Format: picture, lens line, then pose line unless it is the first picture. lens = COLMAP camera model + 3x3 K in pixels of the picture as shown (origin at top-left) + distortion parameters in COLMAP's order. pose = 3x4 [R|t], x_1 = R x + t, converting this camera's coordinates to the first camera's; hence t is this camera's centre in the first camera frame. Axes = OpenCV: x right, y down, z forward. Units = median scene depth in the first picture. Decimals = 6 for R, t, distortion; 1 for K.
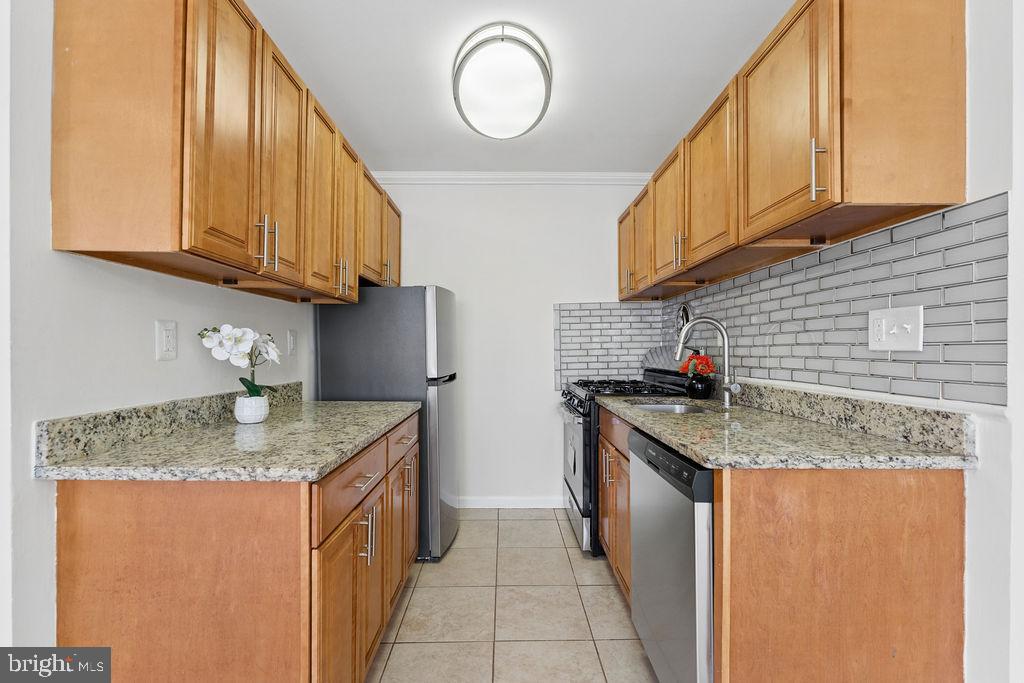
lens RADIAL K [[435.8, 0, 506.5], [0, 435.8, 350.2], [0, 0, 1]] dist [-0.001190, -0.000194]
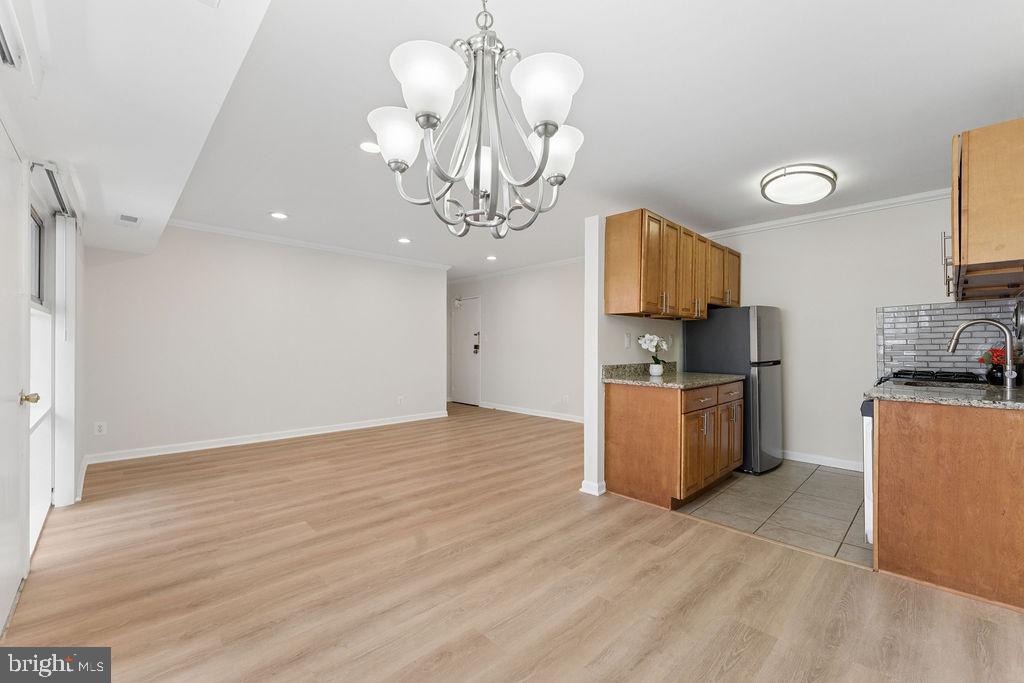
lens RADIAL K [[414.0, 0, 509.8], [0, 414.0, 346.0], [0, 0, 1]] dist [-0.001346, 0.000447]
pose [[0.688229, 0.000358, -0.725494, 0.546395], [-0.003025, 0.999993, -0.002377, 0.016469], [0.725487, 0.003830, 0.688225, -1.235298]]
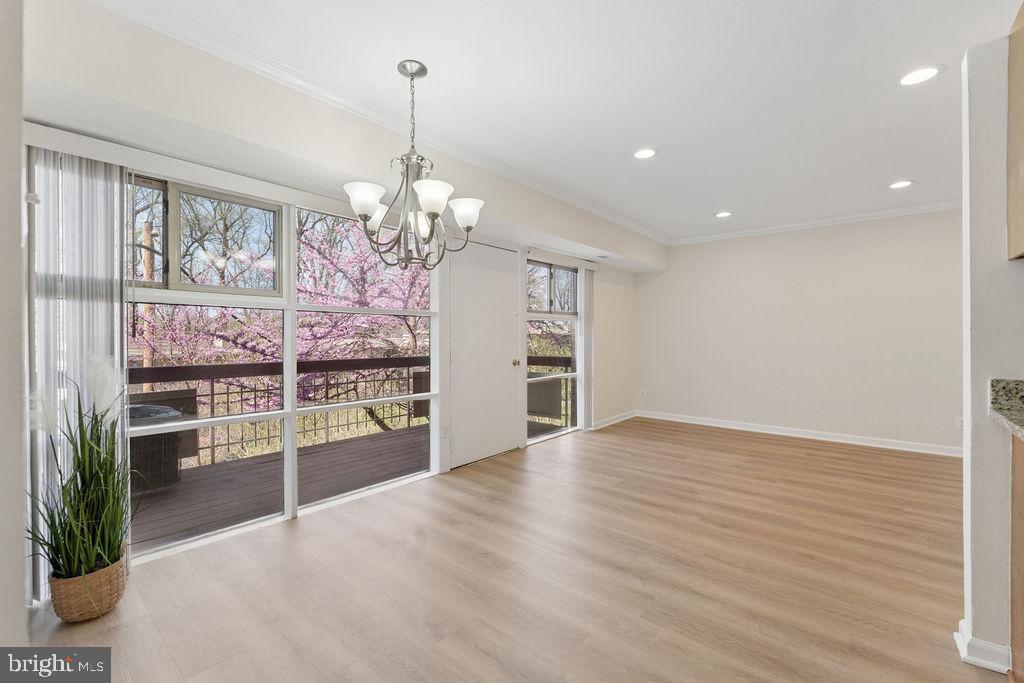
lens RADIAL K [[436.3, 0, 509.0], [0, 436.3, 338.5], [0, 0, 1]] dist [-0.000133, -0.000029]
pose [[-0.652857, -0.000867, -0.757481, 0.811783], [-0.002269, 0.999997, 0.000811, 0.019714], [0.757478, 0.002248, -0.652857, 0.505295]]
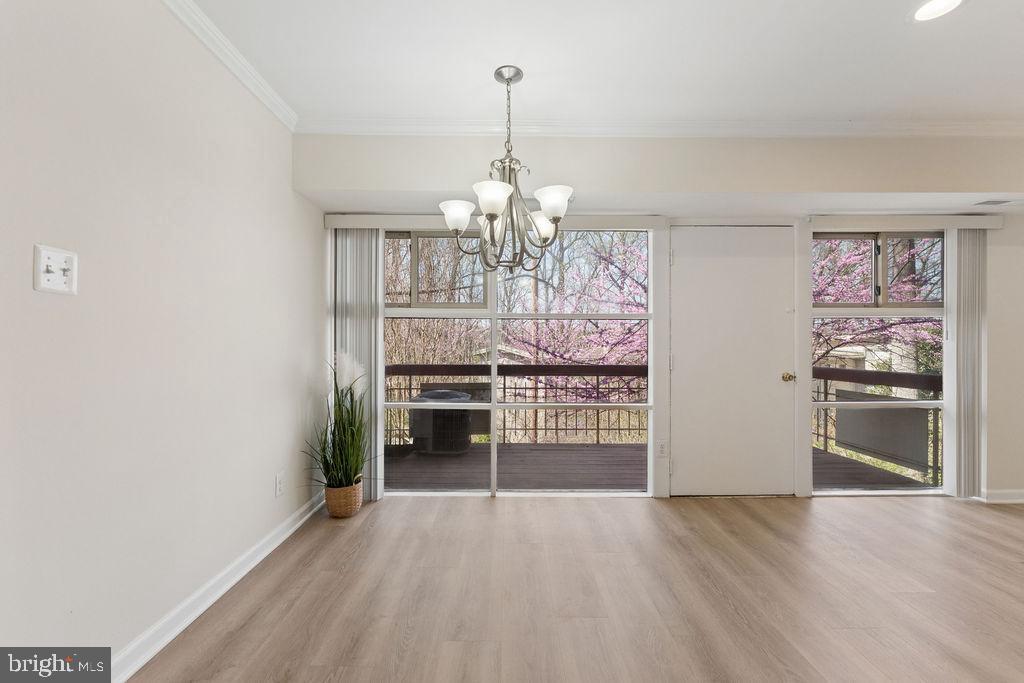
lens RADIAL K [[434.5, 0, 508.4], [0, 434.5, 342.4], [0, 0, 1]] dist [-0.001076, -0.000337]
pose [[-0.999966, -0.006949, -0.004515, -0.092178], [-0.006920, 0.999955, -0.006545, 0.036871], [0.004560, -0.006514, -0.999968, 0.769575]]
